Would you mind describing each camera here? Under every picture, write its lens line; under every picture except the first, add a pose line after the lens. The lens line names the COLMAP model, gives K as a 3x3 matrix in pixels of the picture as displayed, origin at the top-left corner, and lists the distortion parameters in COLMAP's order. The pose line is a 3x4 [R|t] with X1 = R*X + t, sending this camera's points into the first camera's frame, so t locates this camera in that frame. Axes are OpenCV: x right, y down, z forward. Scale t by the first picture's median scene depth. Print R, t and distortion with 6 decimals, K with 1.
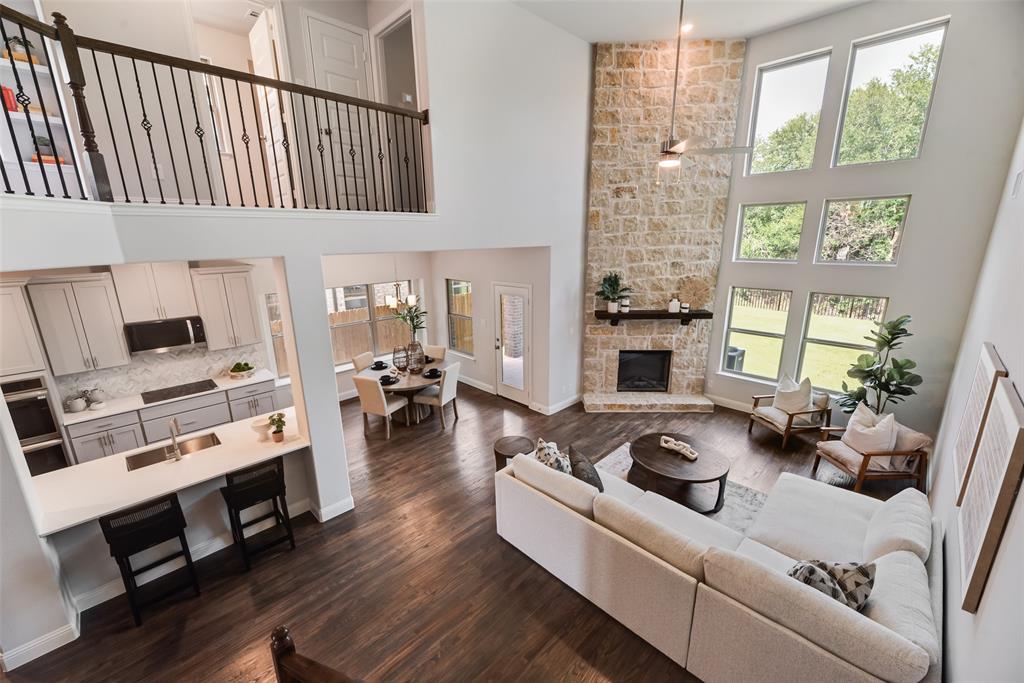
lens RADIAL K [[413.4, 0, 511.4], [0, 413.4, 343.7], [0, 0, 1]] dist [0.000094, -0.000040]
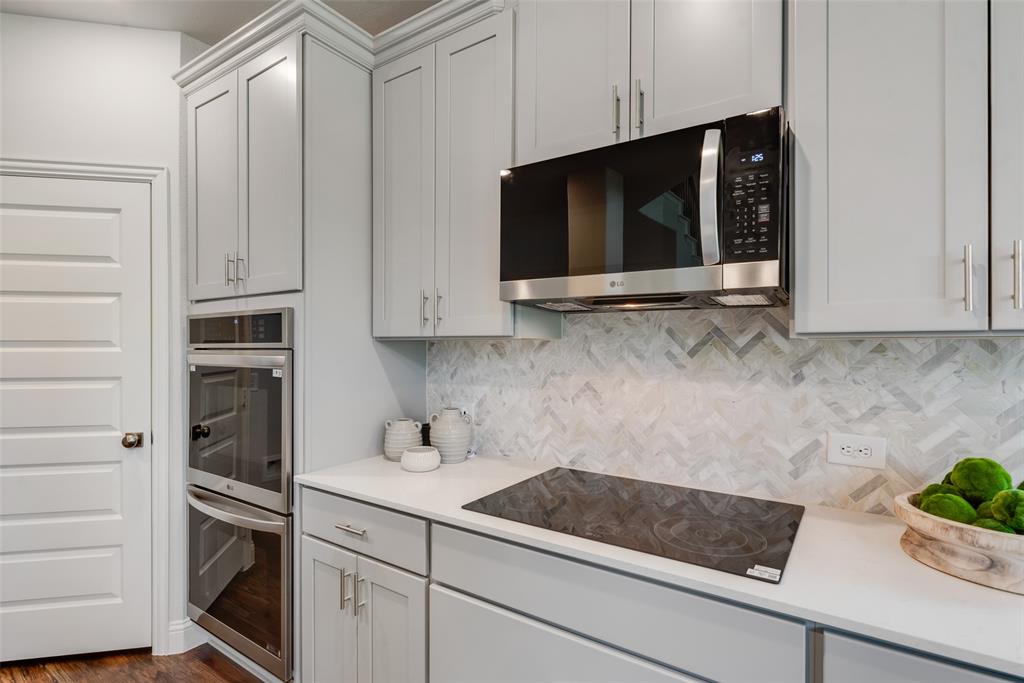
lens RADIAL K [[508.6, 0, 507.6], [0, 508.6, 346.7], [0, 0, 1]] dist [-0.000720, -0.000142]
pose [[0.174872, 0.015030, -0.984476, -0.486091], [-0.249911, 0.967816, -0.029616, 0.051538], [0.952347, 0.251211, 0.173000, 0.755085]]
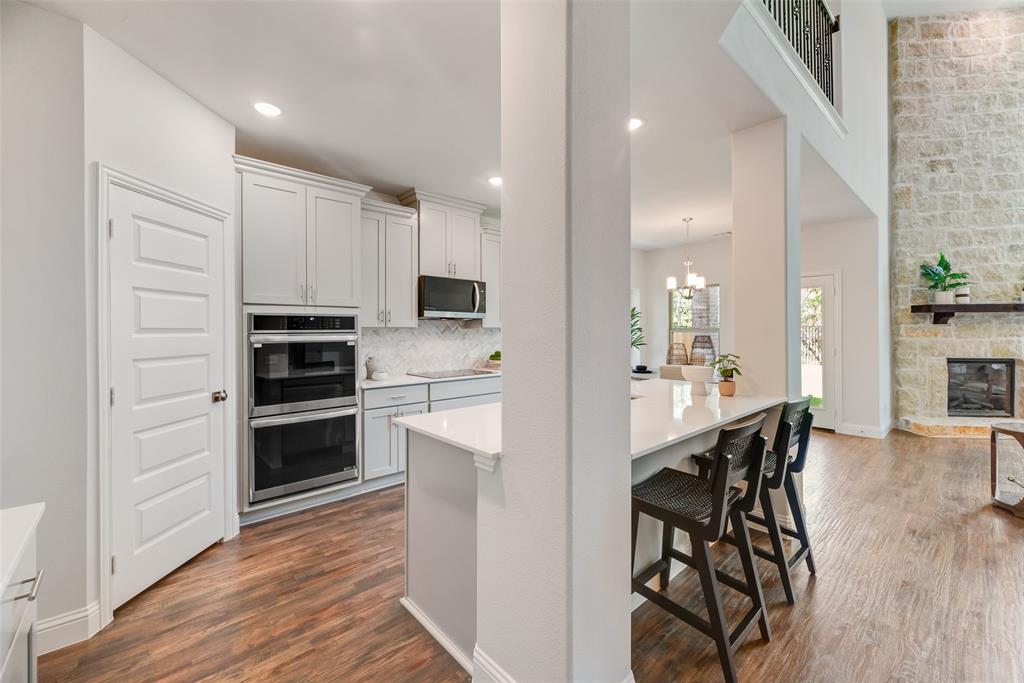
lens RADIAL K [[416.0, 0, 510.9], [0, 416.0, 328.3], [0, 0, 1]] dist [-0.000968, 0.000227]
pose [[0.998022, 0.006691, -0.062516, -0.553310], [-0.022457, 0.966665, -0.255059, 0.196133], [0.058725, 0.255959, 0.964902, 0.203241]]
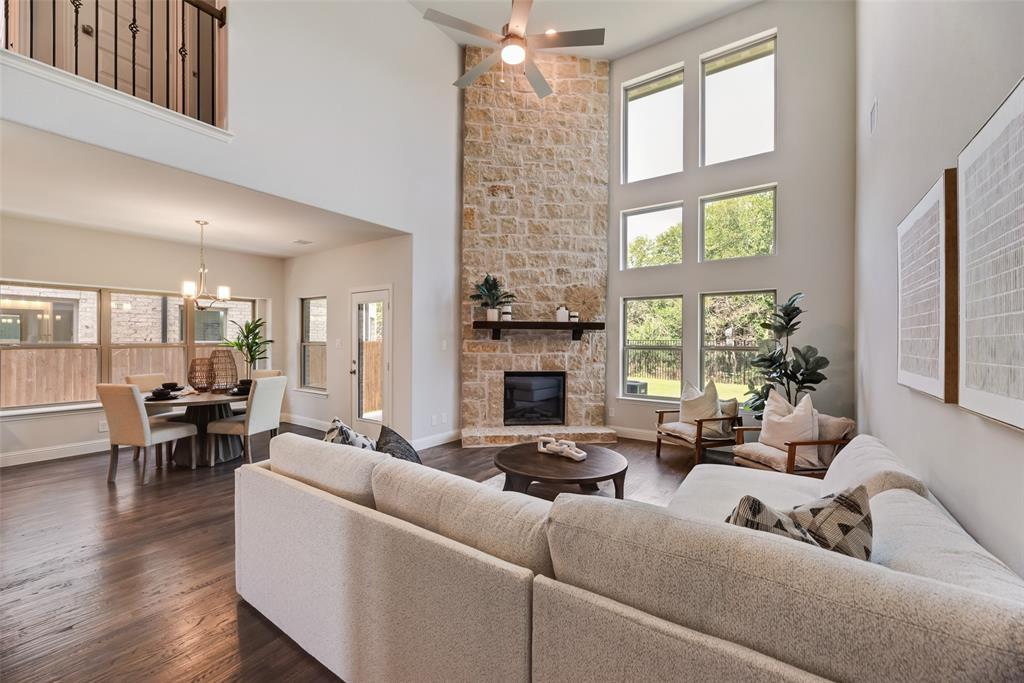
lens RADIAL K [[413.0, 0, 512.0], [0, 413.0, 341.5], [0, 0, 1]] dist [-0.002390, 0.000023]
pose [[0.984039, 0.015249, 0.177297, 0.140530], [0.030098, 0.967706, -0.250279, 0.181073], [-0.175388, 0.251621, 0.951801, 0.211619]]
